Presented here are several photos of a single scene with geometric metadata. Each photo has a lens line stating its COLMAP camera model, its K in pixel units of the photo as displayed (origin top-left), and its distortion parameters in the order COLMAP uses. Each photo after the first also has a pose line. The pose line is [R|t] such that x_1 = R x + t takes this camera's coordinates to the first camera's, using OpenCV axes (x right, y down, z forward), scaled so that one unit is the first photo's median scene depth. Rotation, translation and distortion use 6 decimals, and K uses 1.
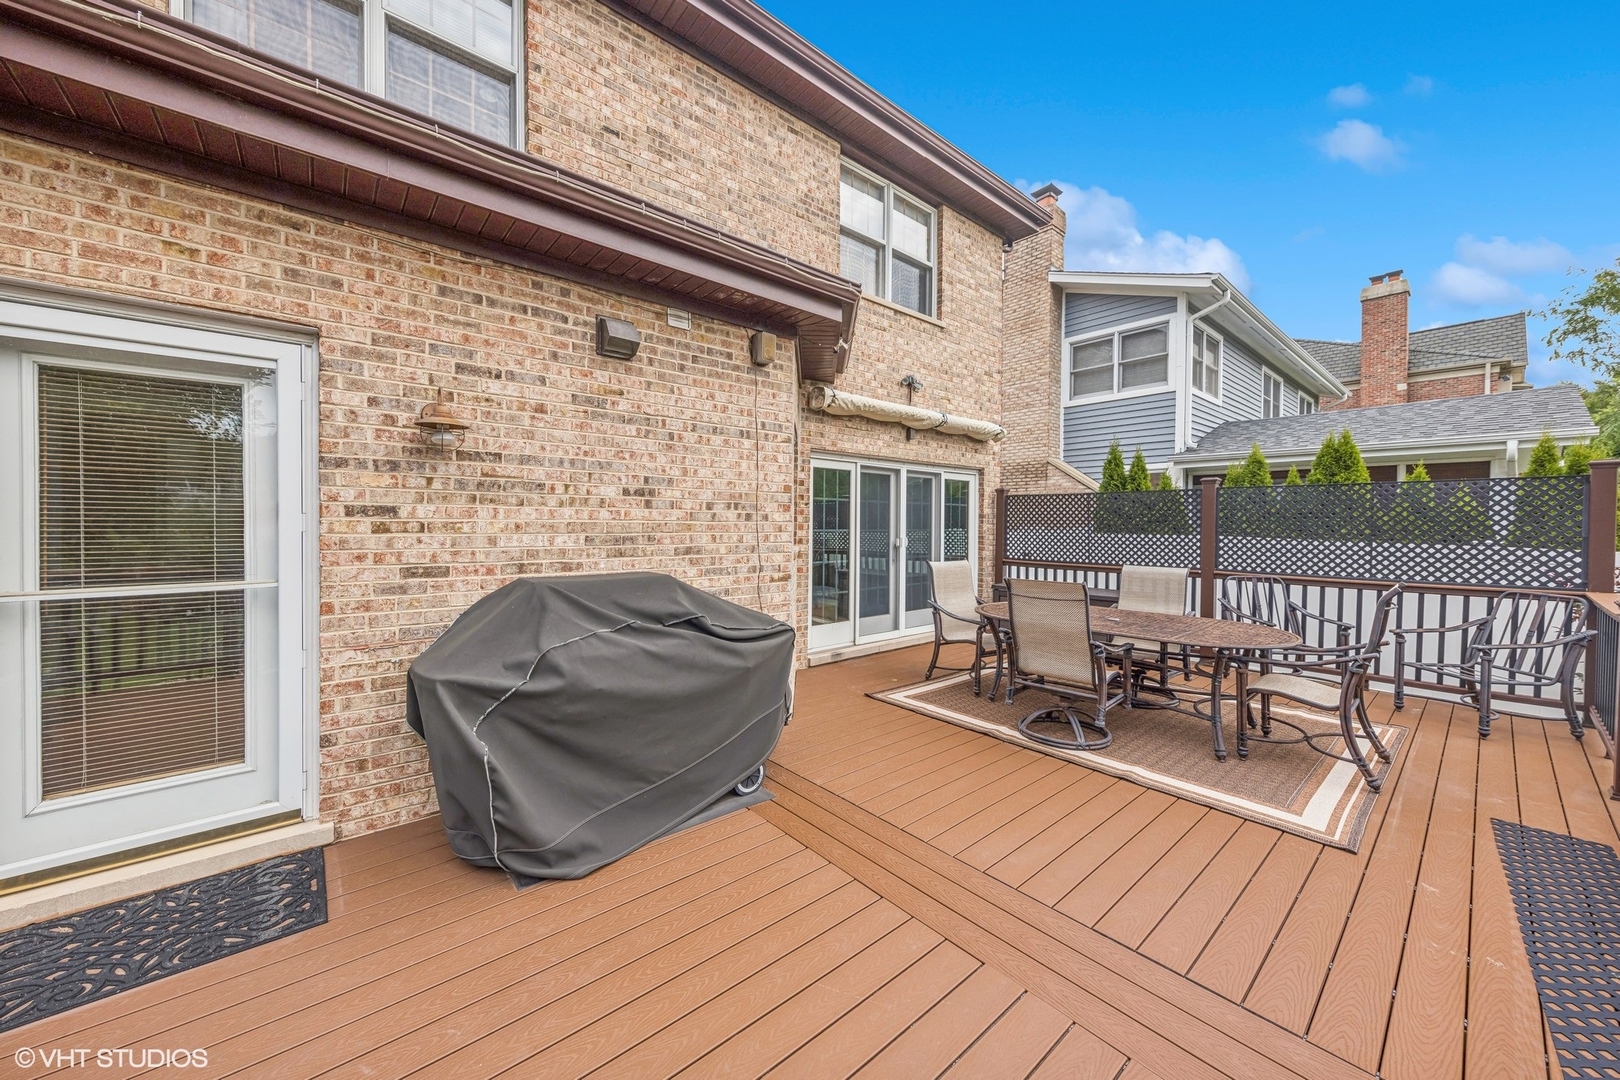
lens RADIAL K [[586.7, 0, 819.5], [0, 586.7, 530.3], [0, 0, 1]] dist [-0.001376, -0.000067]
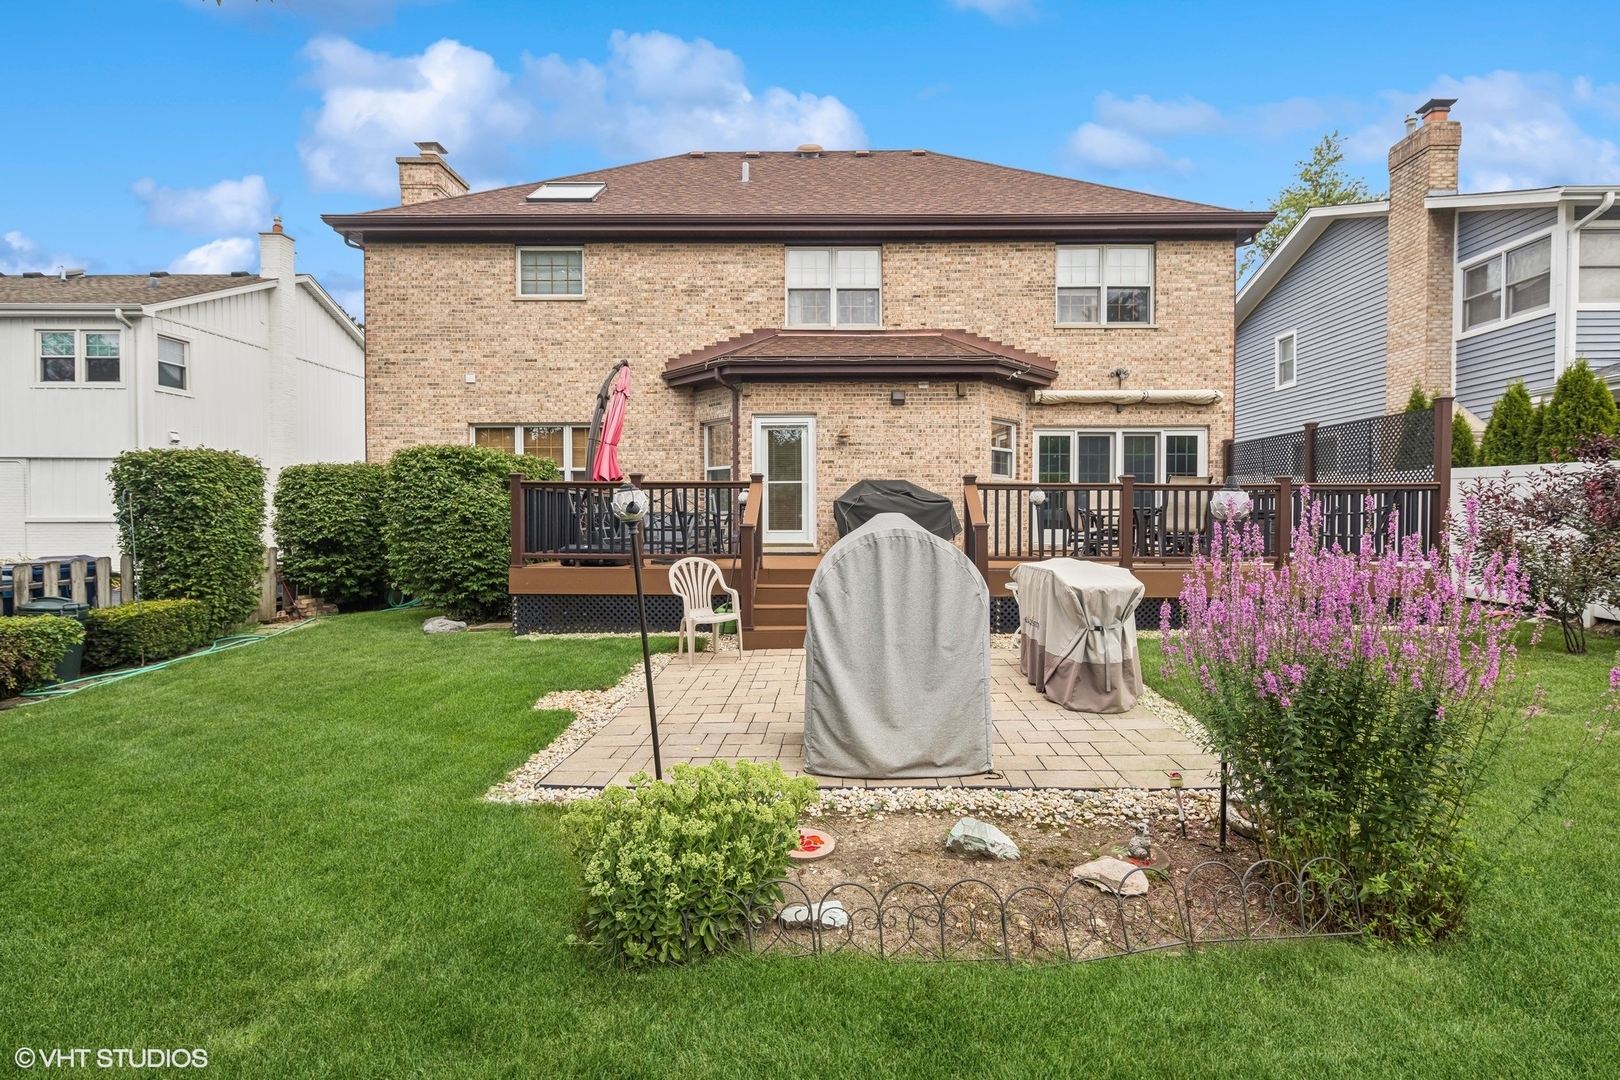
lens RADIAL K [[824.5, 0, 810.0], [0, 824.5, 540.0], [0, 0, 1]] dist [0.002934, 0.000583]
pose [[0.737751, 0.012504, -0.674957, 1.107521], [-0.004420, 0.999896, 0.013693, 0.163100], [0.675059, -0.007119, 0.737730, -1.206738]]
